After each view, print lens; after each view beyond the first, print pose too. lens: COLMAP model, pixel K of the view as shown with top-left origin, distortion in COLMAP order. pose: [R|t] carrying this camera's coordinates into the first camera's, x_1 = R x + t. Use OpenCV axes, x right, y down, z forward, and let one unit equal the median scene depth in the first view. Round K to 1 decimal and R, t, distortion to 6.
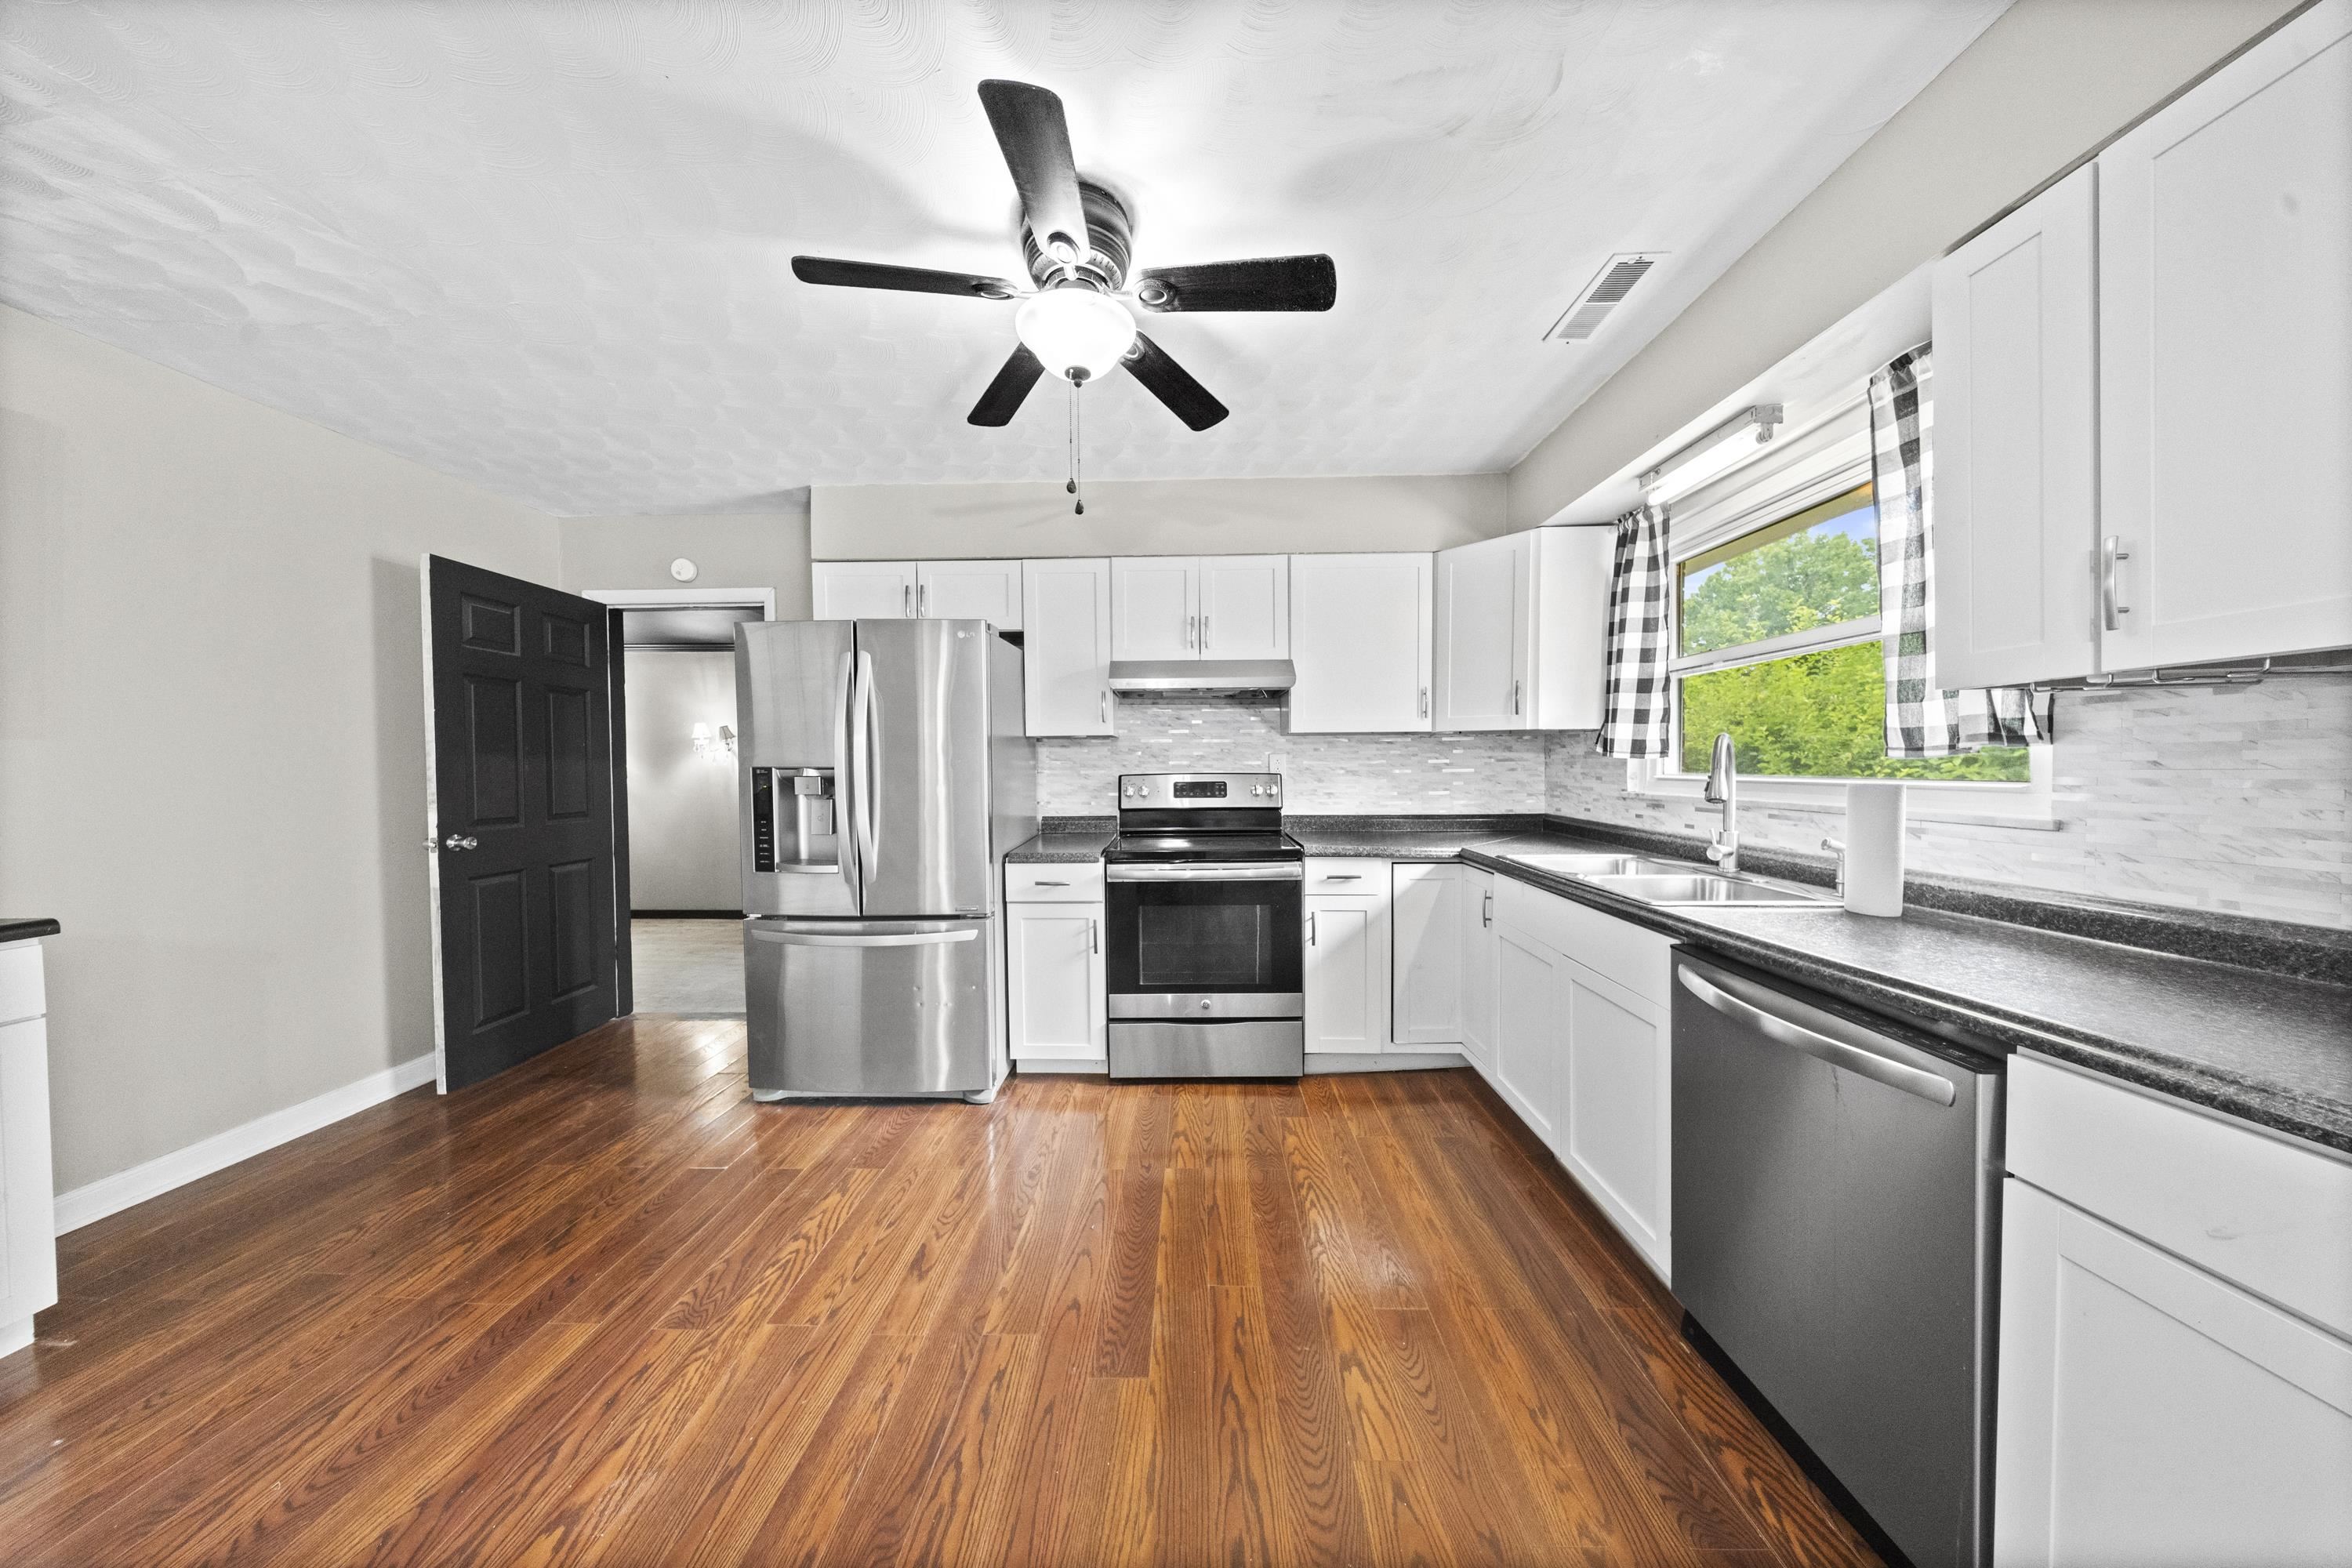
lens RADIAL K [[698.9, 0, 1175.9], [0, 698.9, 781.5], [0, 0, 1]] dist [-0.002009, -0.000699]
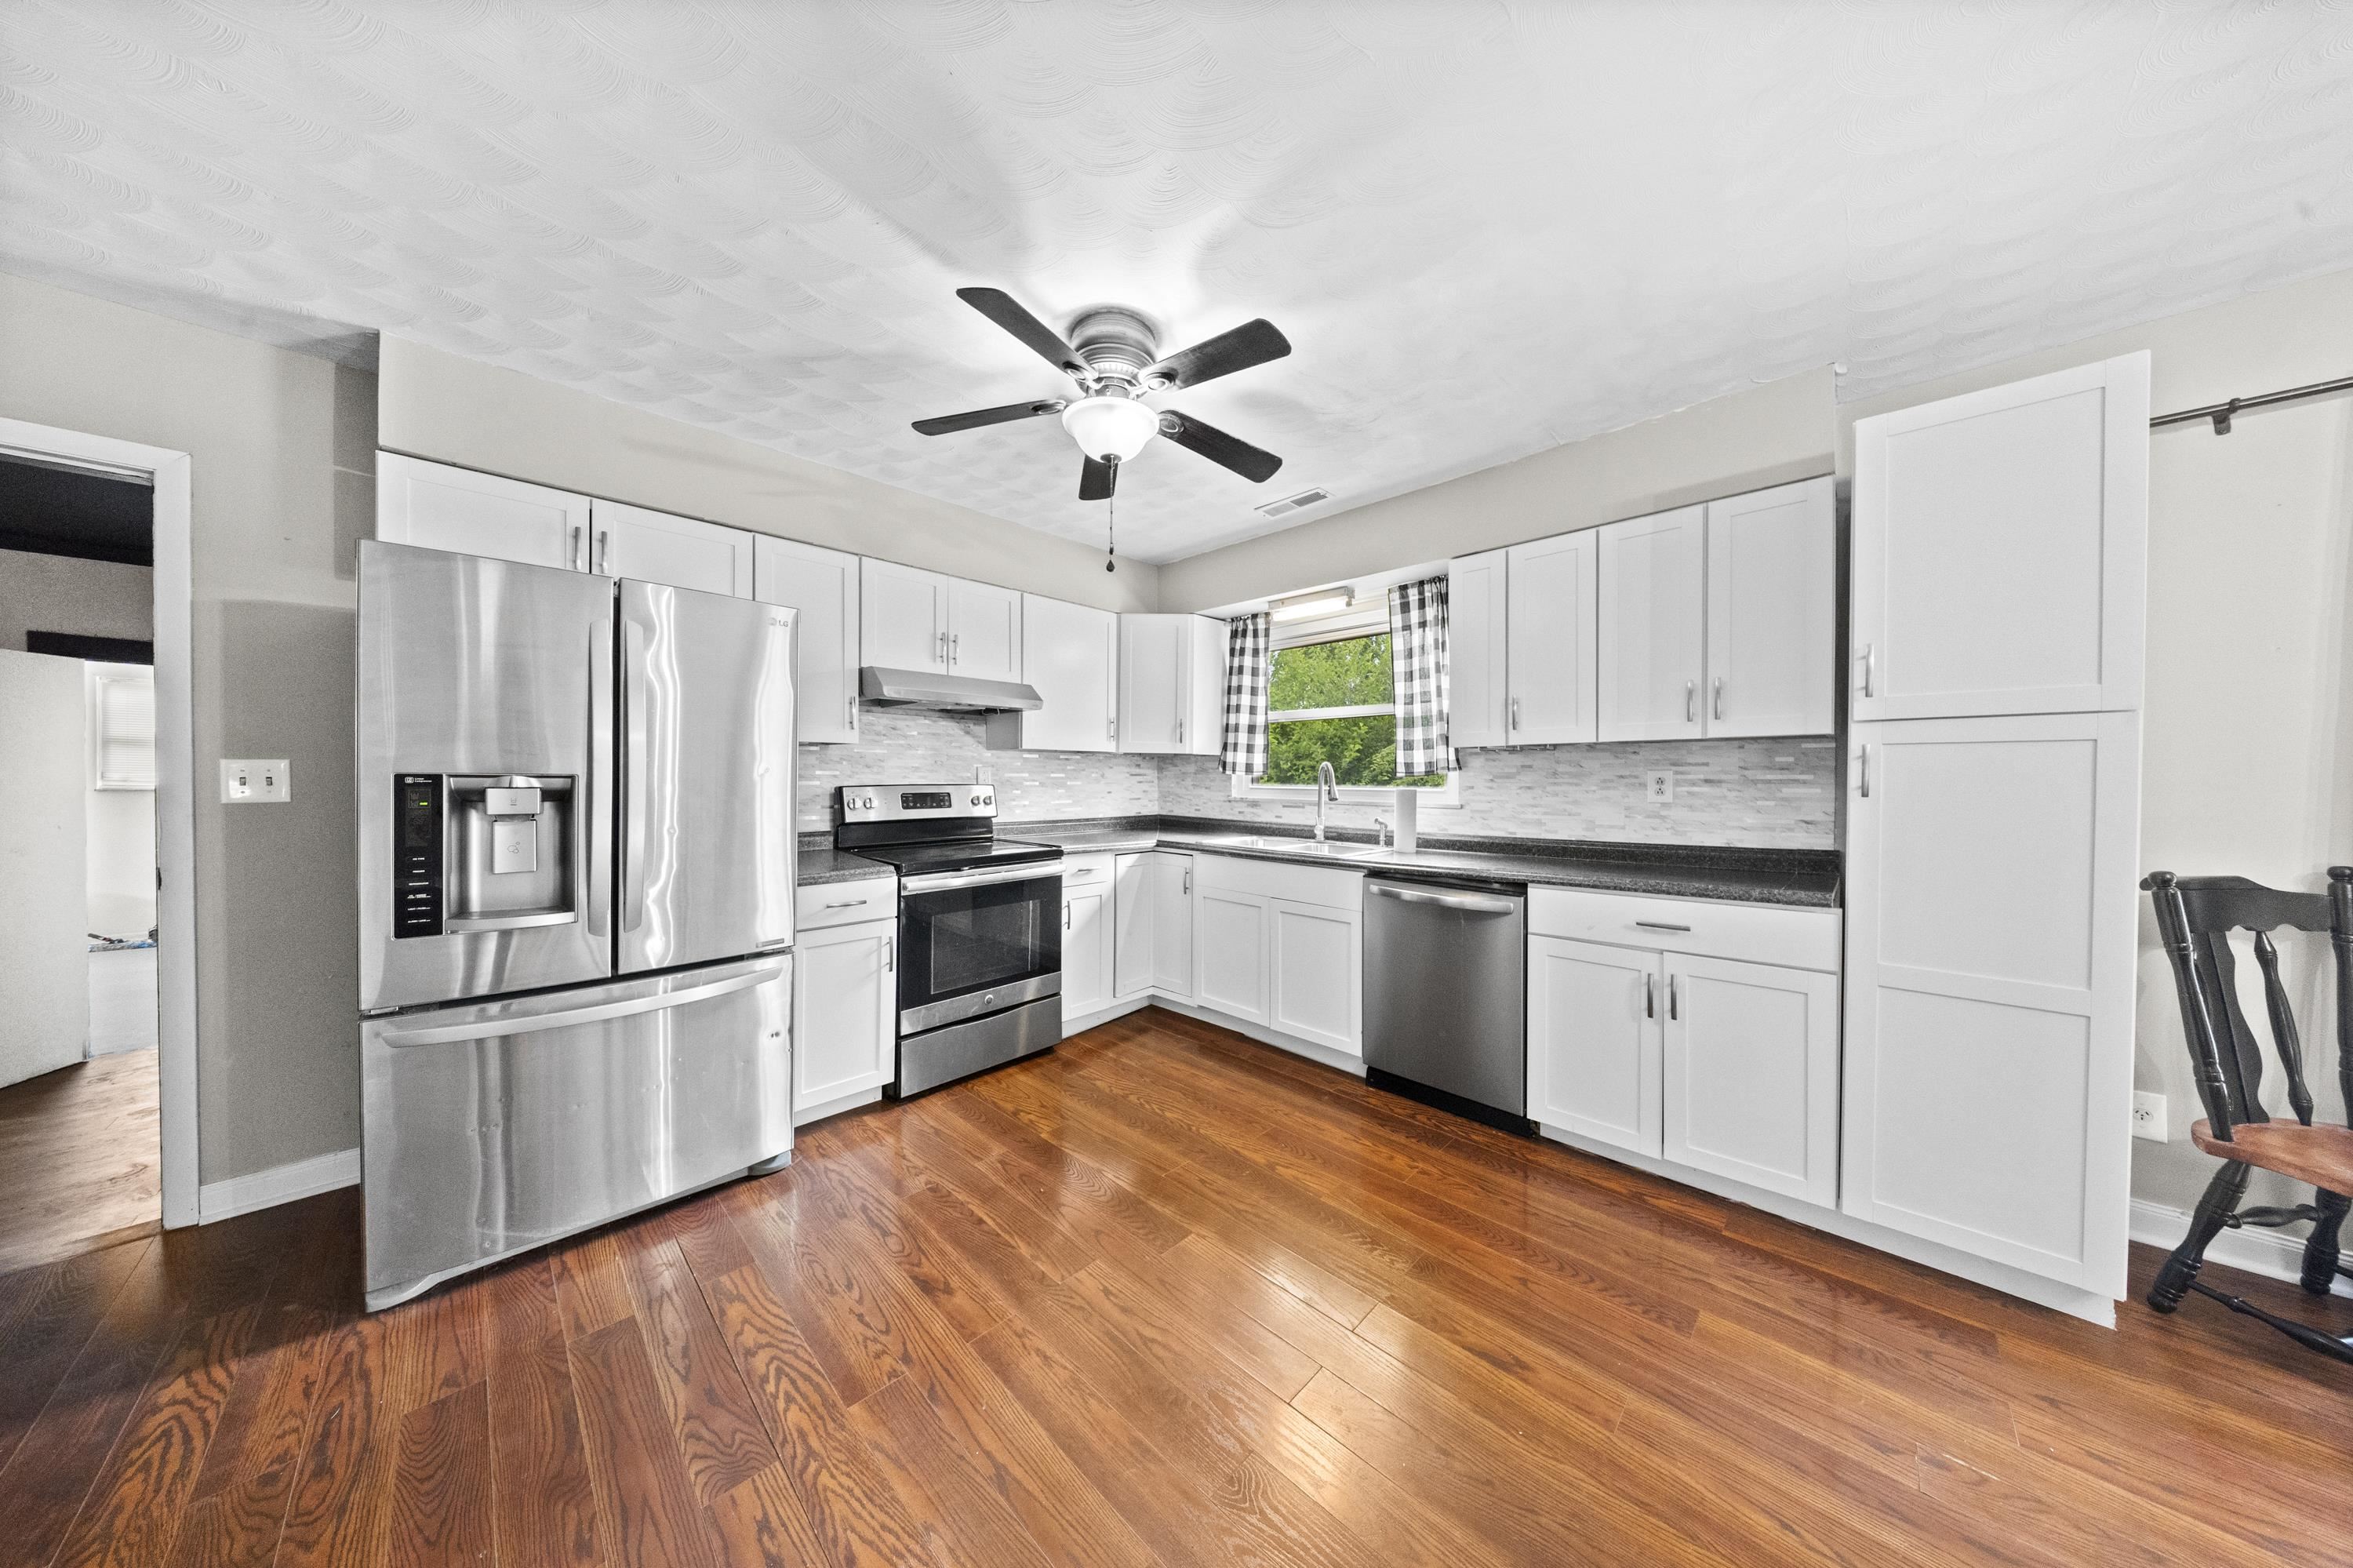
lens RADIAL K [[699.2, 0, 1181.5], [0, 699.2, 781.9], [0, 0, 1]] dist [-0.002009, -0.000699]
pose [[0.675895, 0.004936, 0.736982, -0.553466], [0.008779, 0.999853, -0.014748, 0.003313], [-0.736946, 0.016438, 0.675752, 0.049171]]
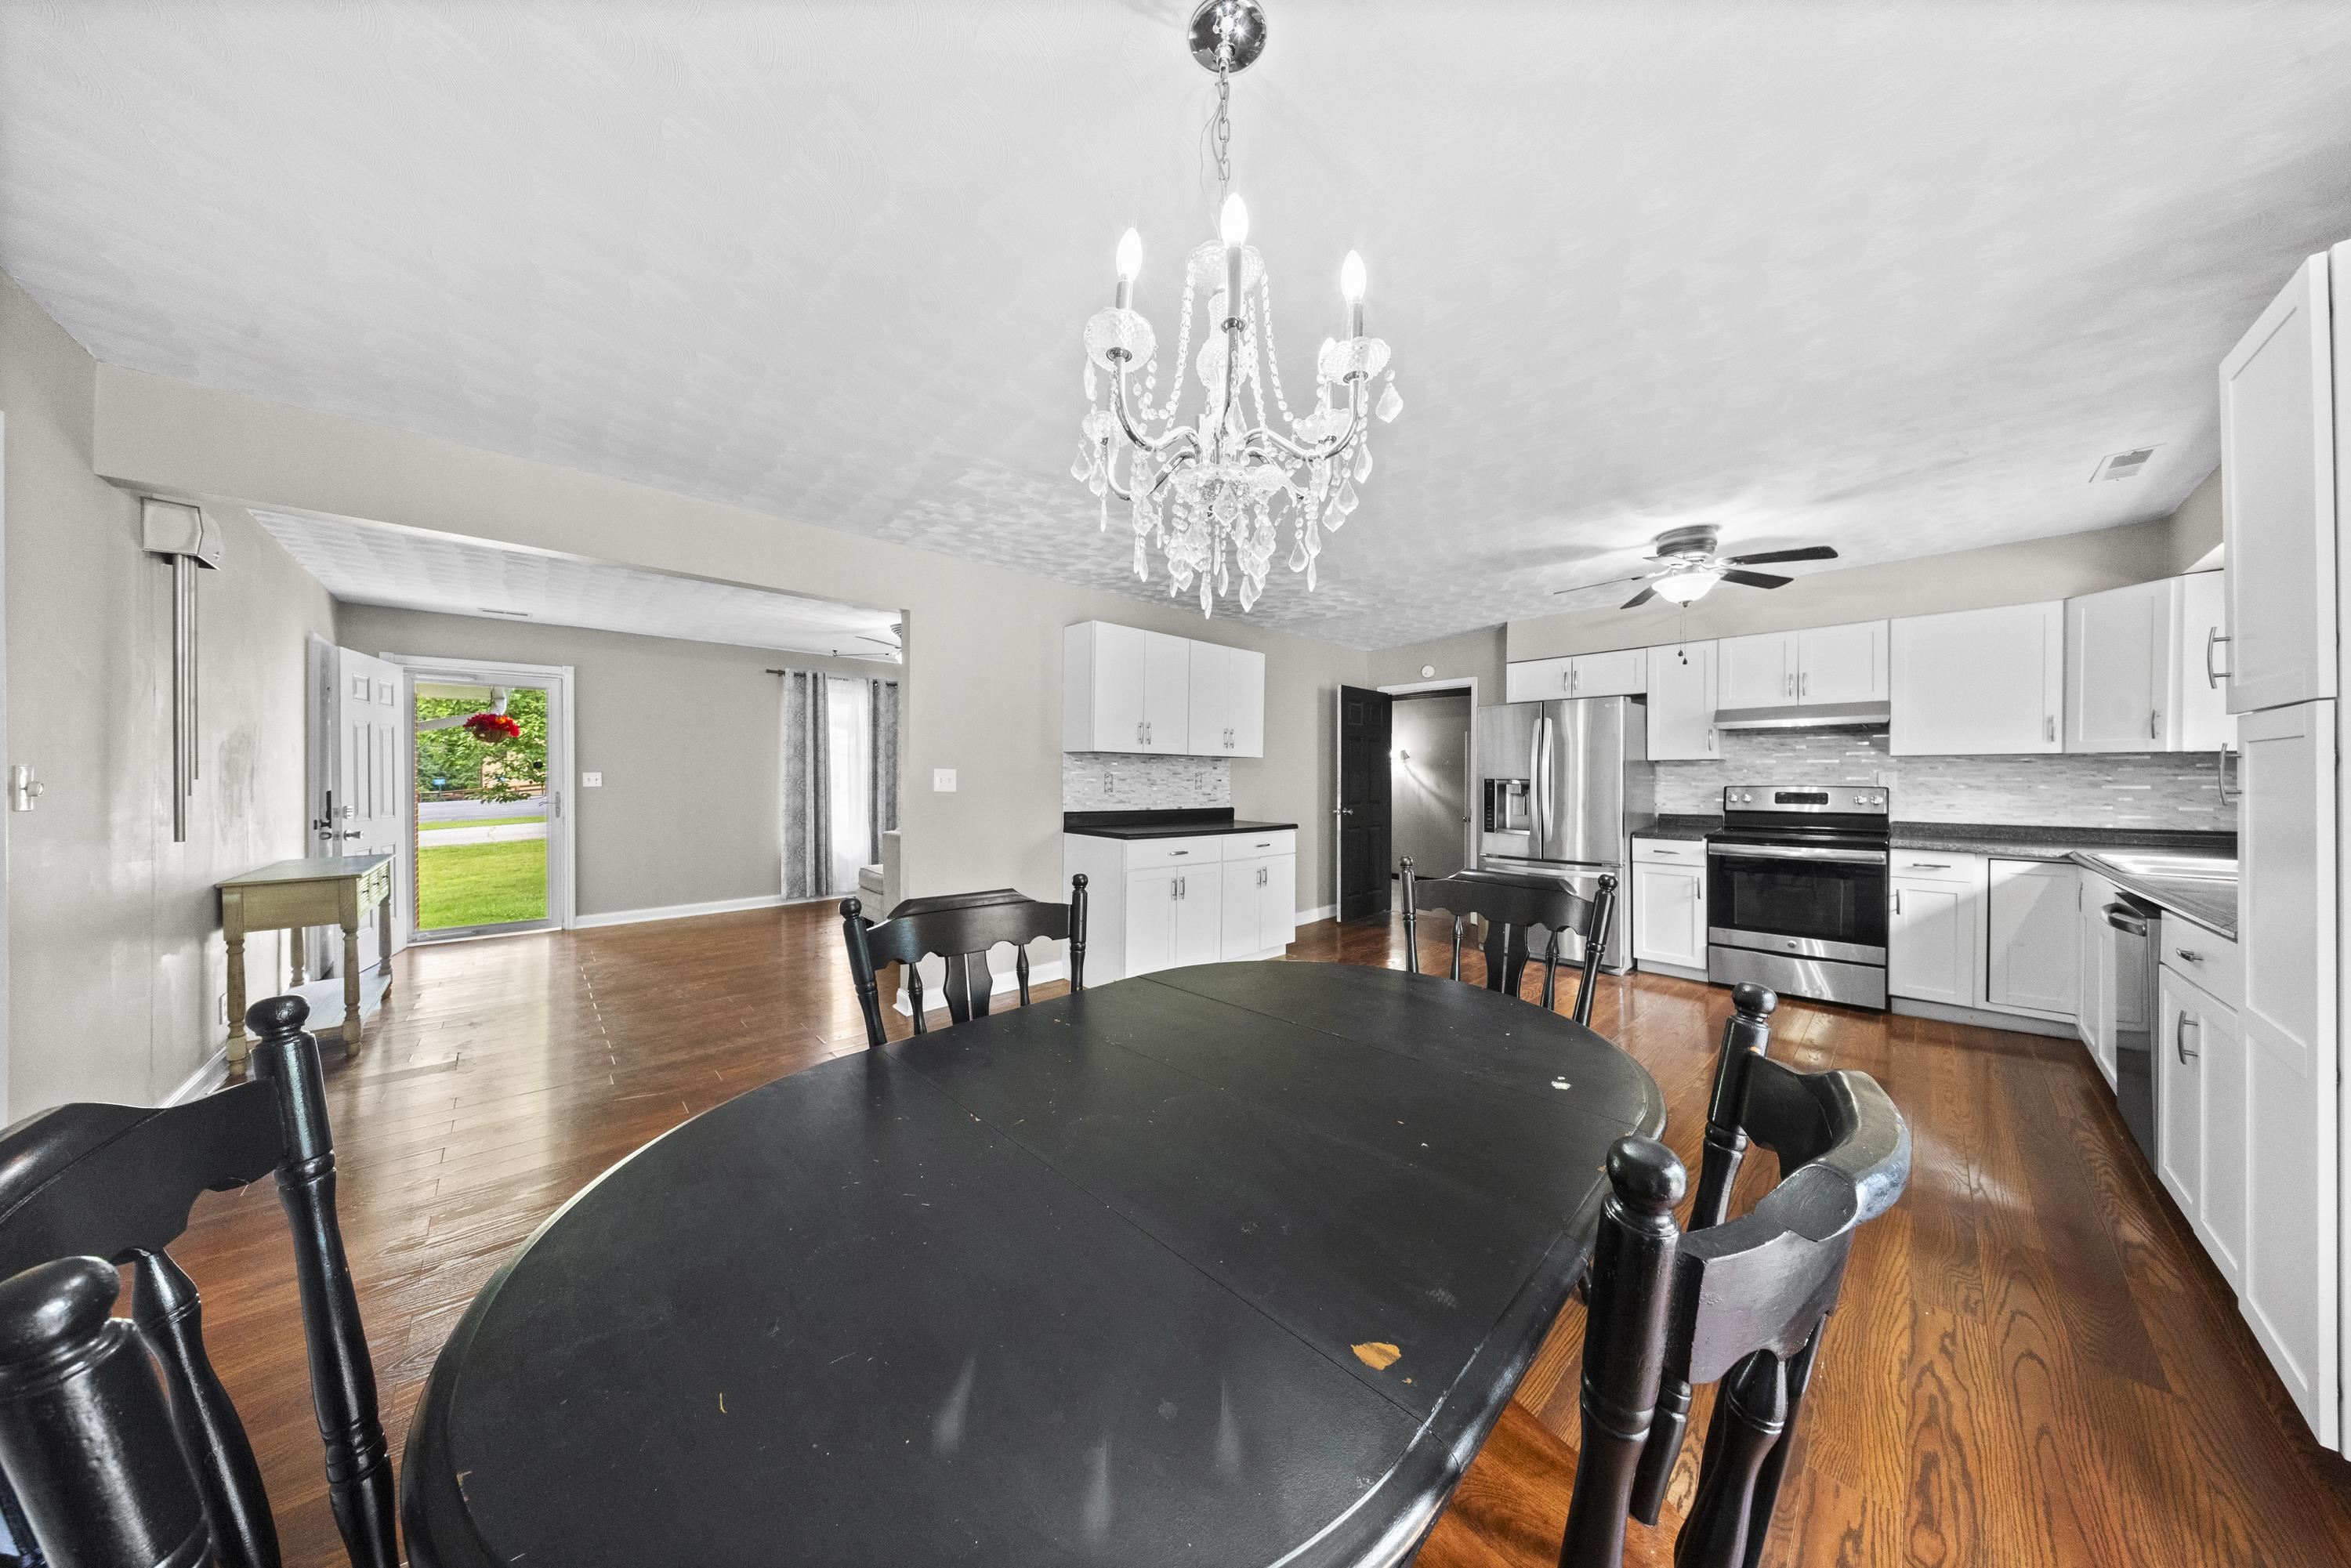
lens RADIAL K [[698.5, 0, 1167.1], [0, 698.5, 780.7], [0, 0, 1]] dist [-0.002009, -0.000699]
pose [[0.698922, 0.010259, -0.715124, 0.169272], [-0.022205, 0.999726, -0.007359, 0.017728], [0.714853, 0.021023, 0.698959, -0.961126]]
